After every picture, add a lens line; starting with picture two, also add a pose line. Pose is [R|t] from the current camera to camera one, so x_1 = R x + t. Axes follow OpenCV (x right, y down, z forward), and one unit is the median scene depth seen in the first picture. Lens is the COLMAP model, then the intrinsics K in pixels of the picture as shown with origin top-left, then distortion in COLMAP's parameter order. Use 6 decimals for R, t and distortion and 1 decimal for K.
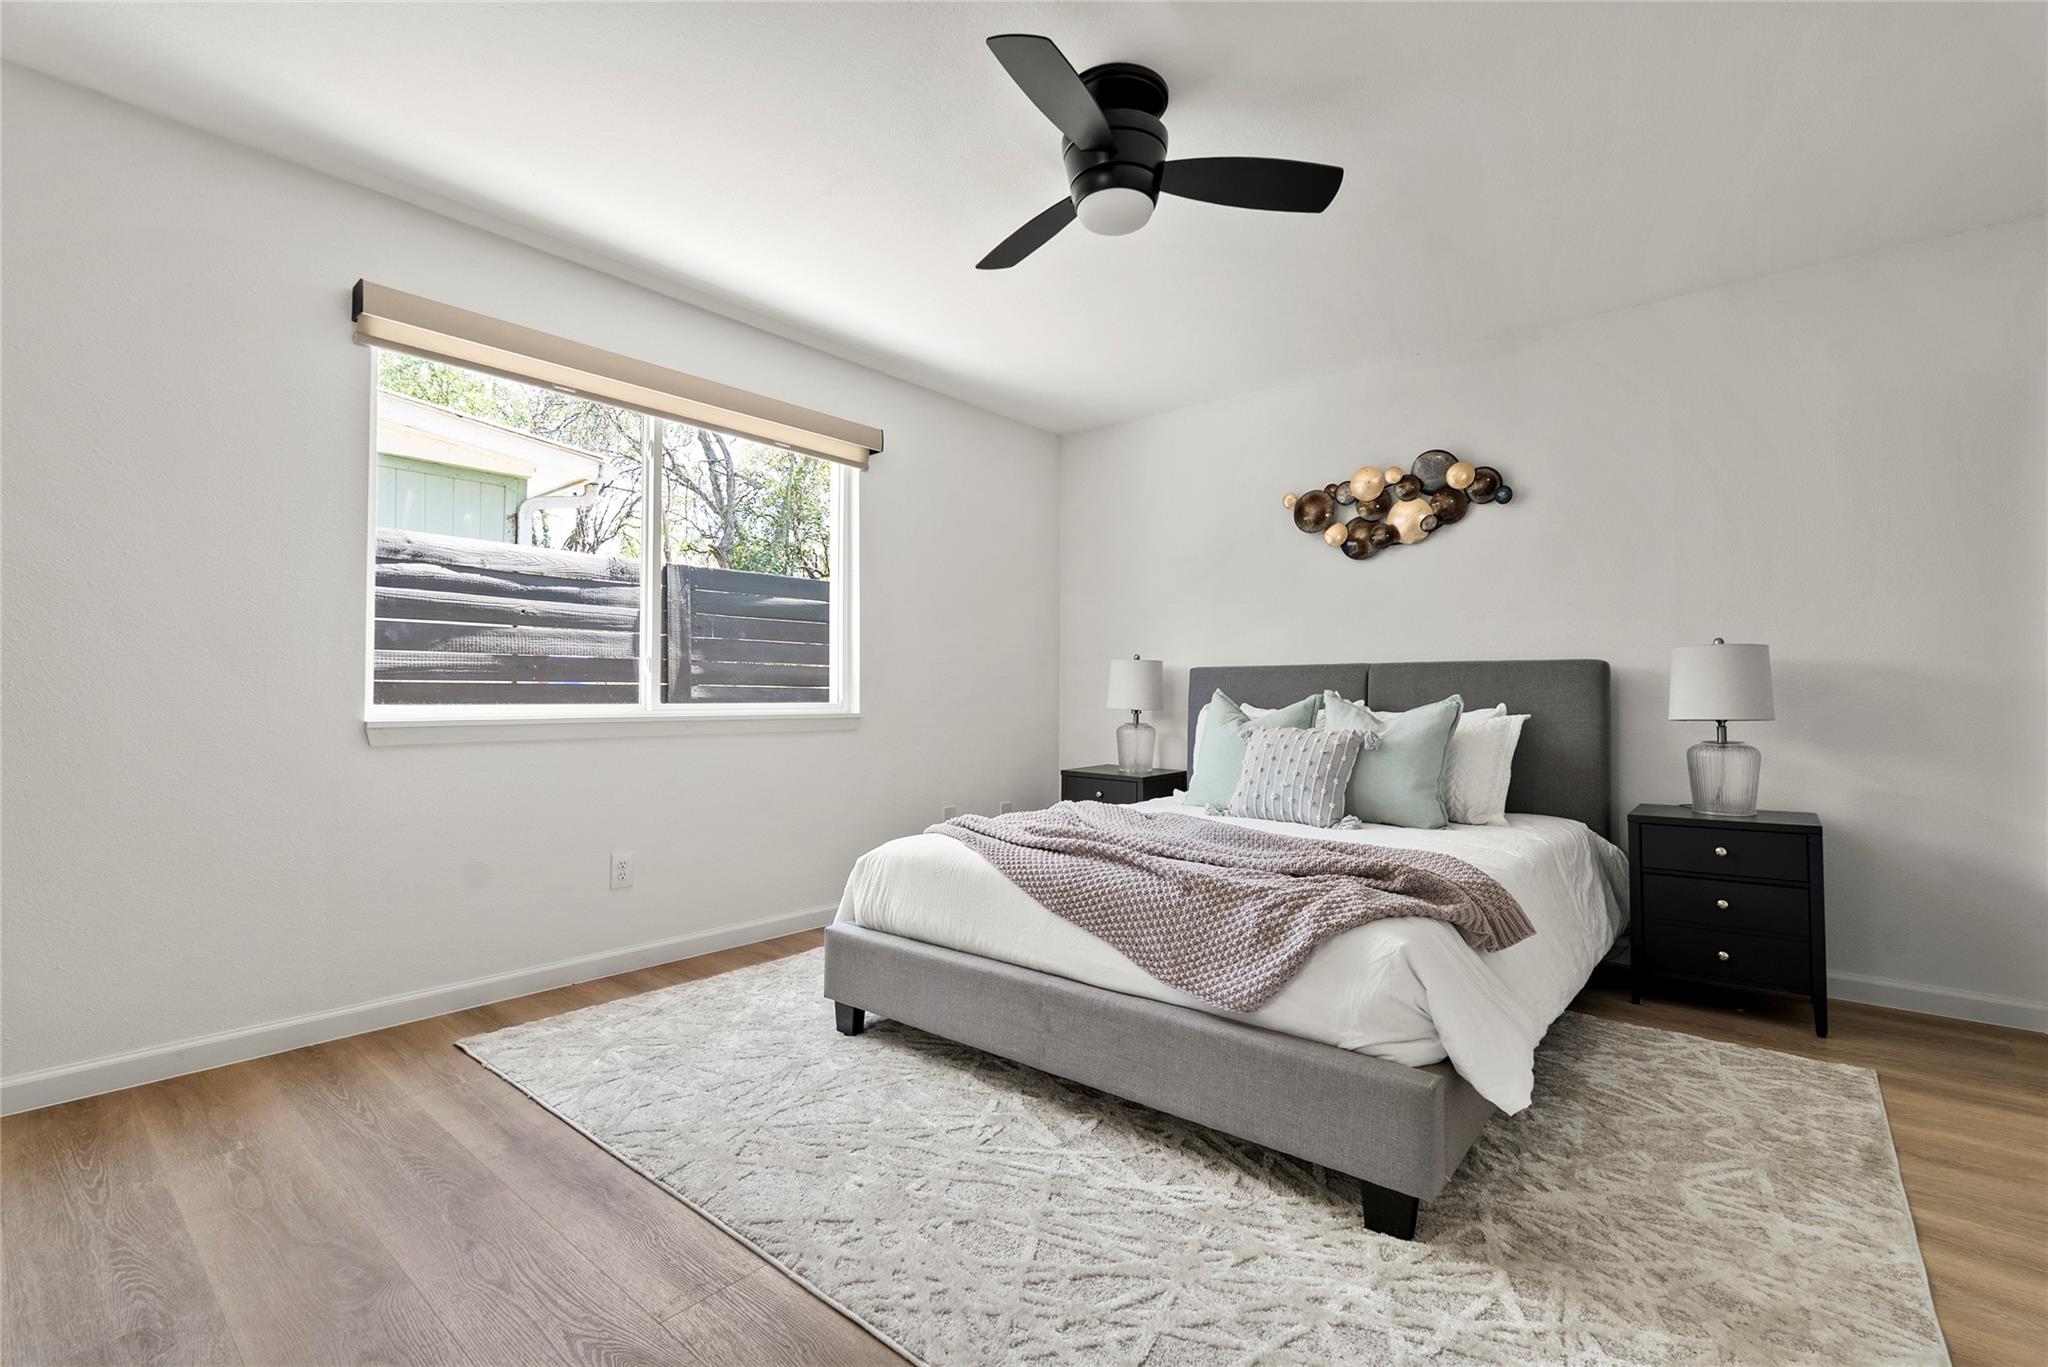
lens RADIAL K [[916.9, 0, 1032.3], [0, 916.9, 691.2], [0, 0, 1]] dist [-0.007353, 0.001841]
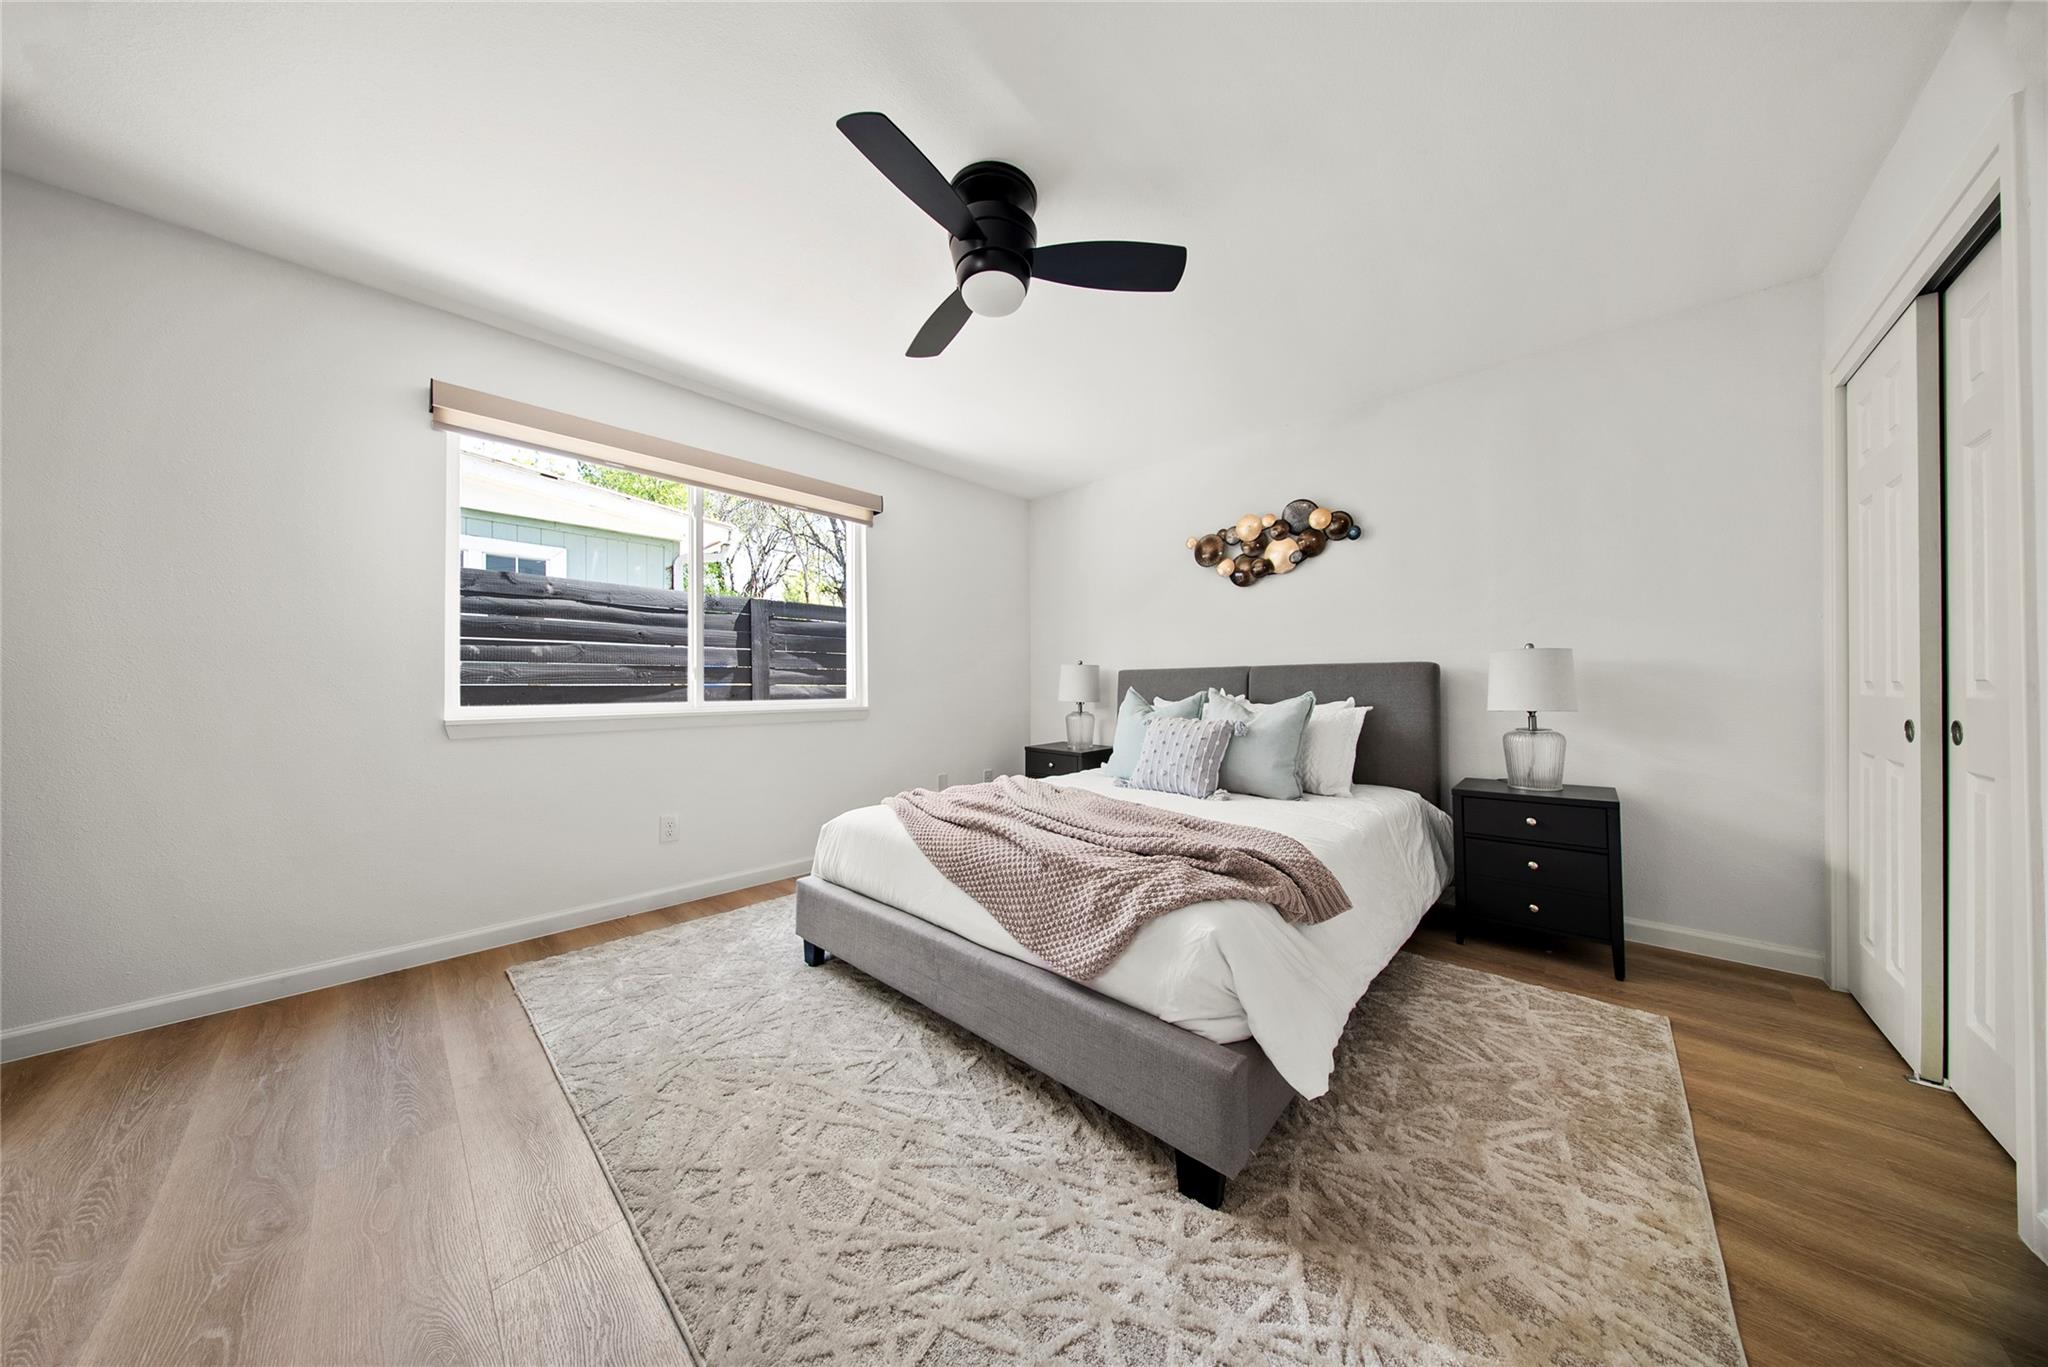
lens RADIAL K [[615.8, 0, 1032.1], [0, 615.8, 683.5], [0, 0, 1]] dist [0.003481, -0.001722]
pose [[0.998704, -0.008177, -0.050228, 0.154665], [0.008229, 0.999966, 0.000828, -0.013596], [0.050220, -0.001240, 0.998737, 0.171520]]
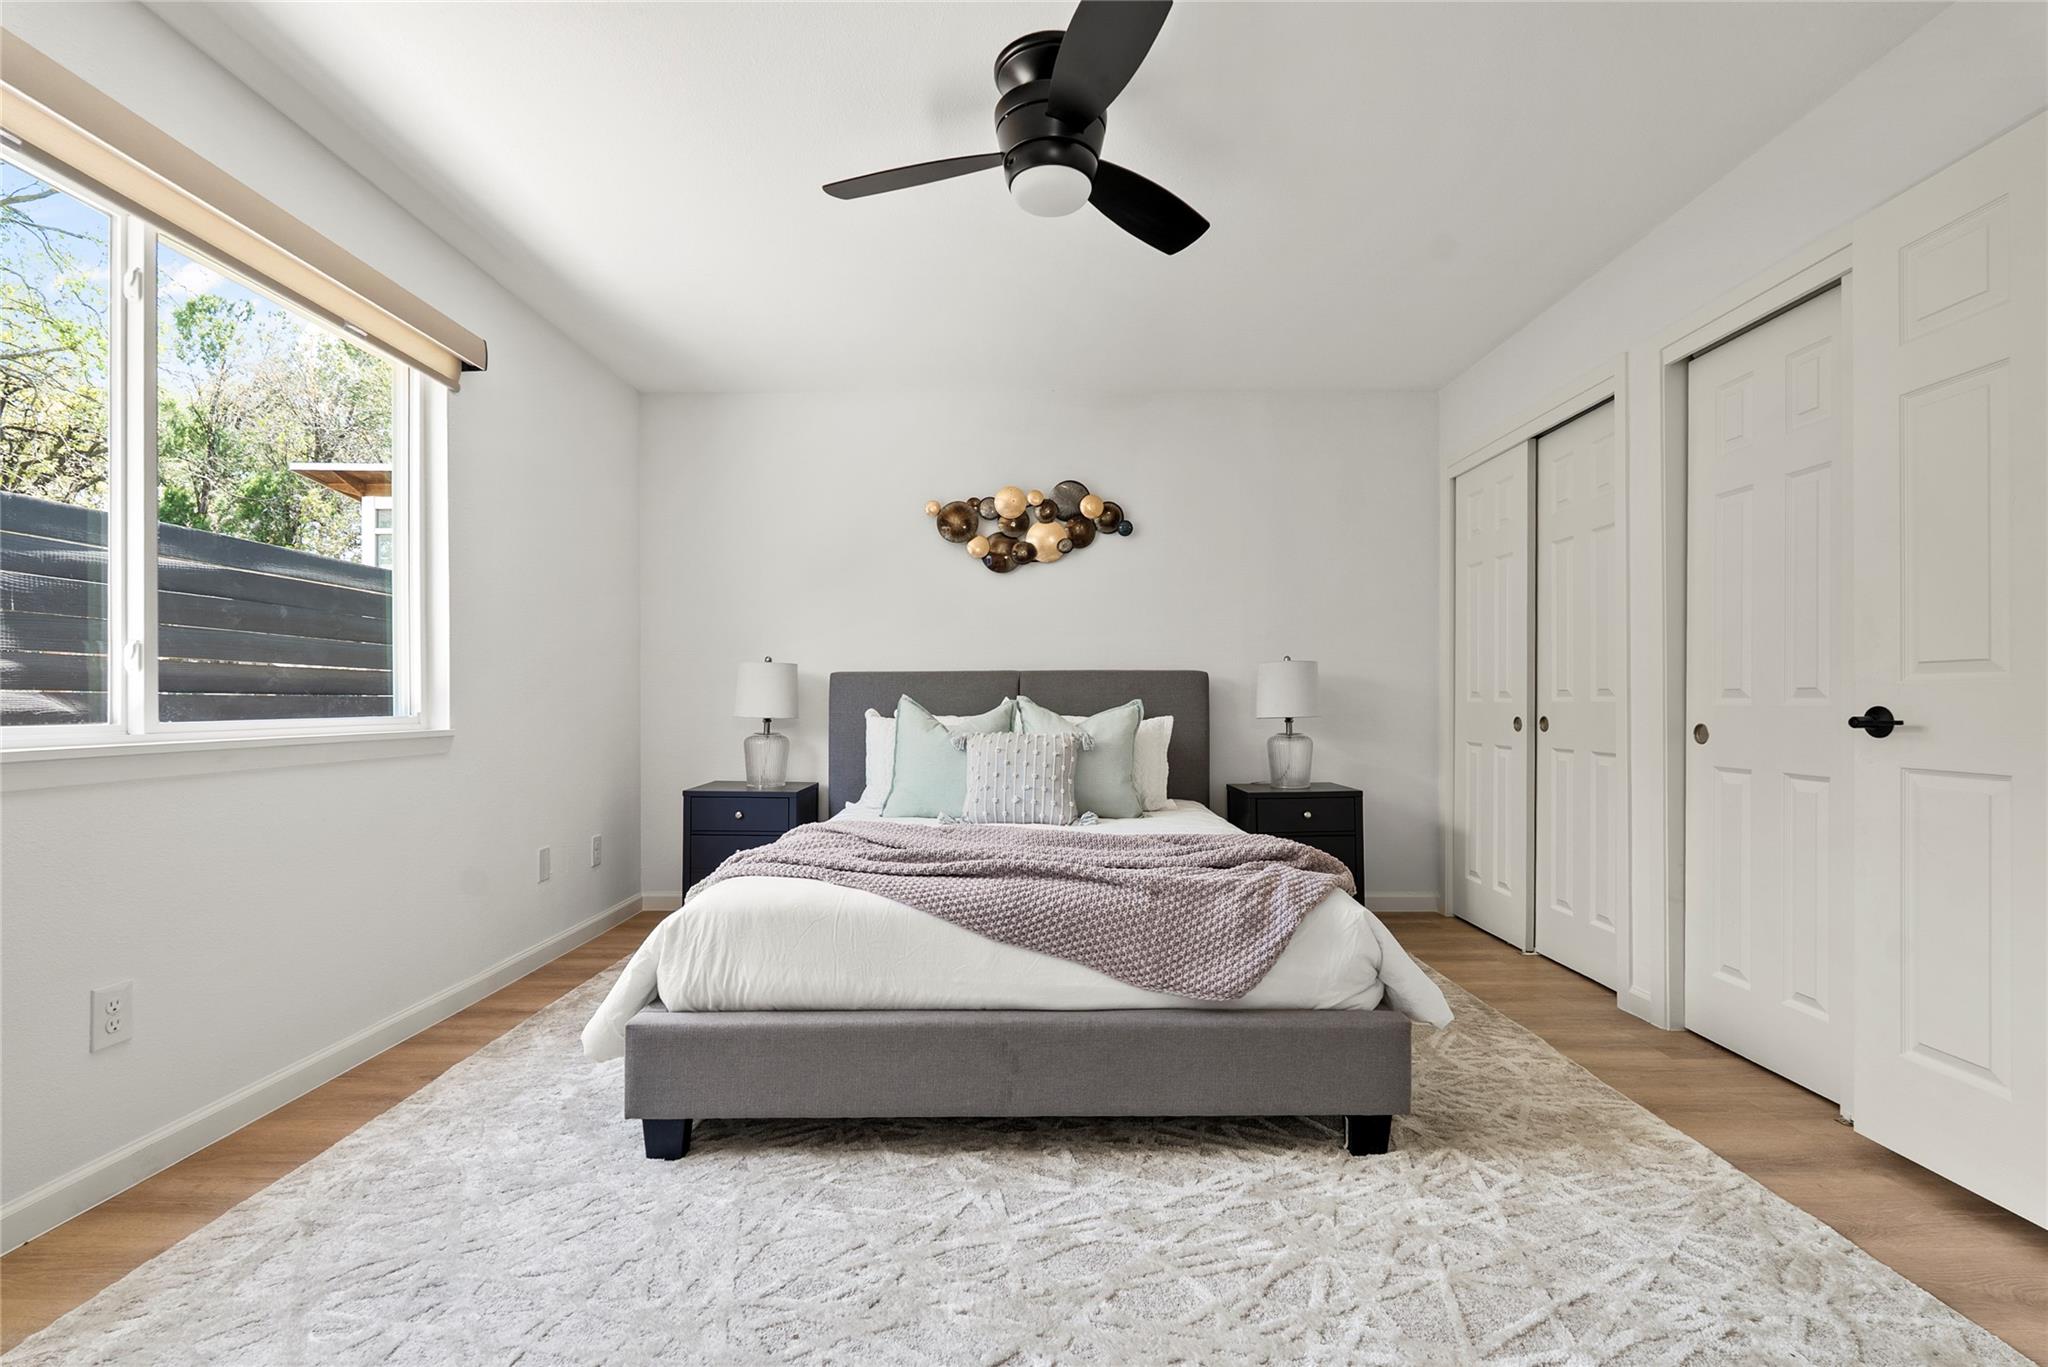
lens RADIAL K [[916.9, 0, 1035.5], [0, 916.9, 706.9], [0, 0, 1]] dist [-0.007353, 0.001841]
pose [[0.764696, -0.010733, 0.644302, -0.466541], [0.002361, 0.999901, 0.013855, -0.004157], [-0.644387, -0.009074, 0.764646, 0.247508]]
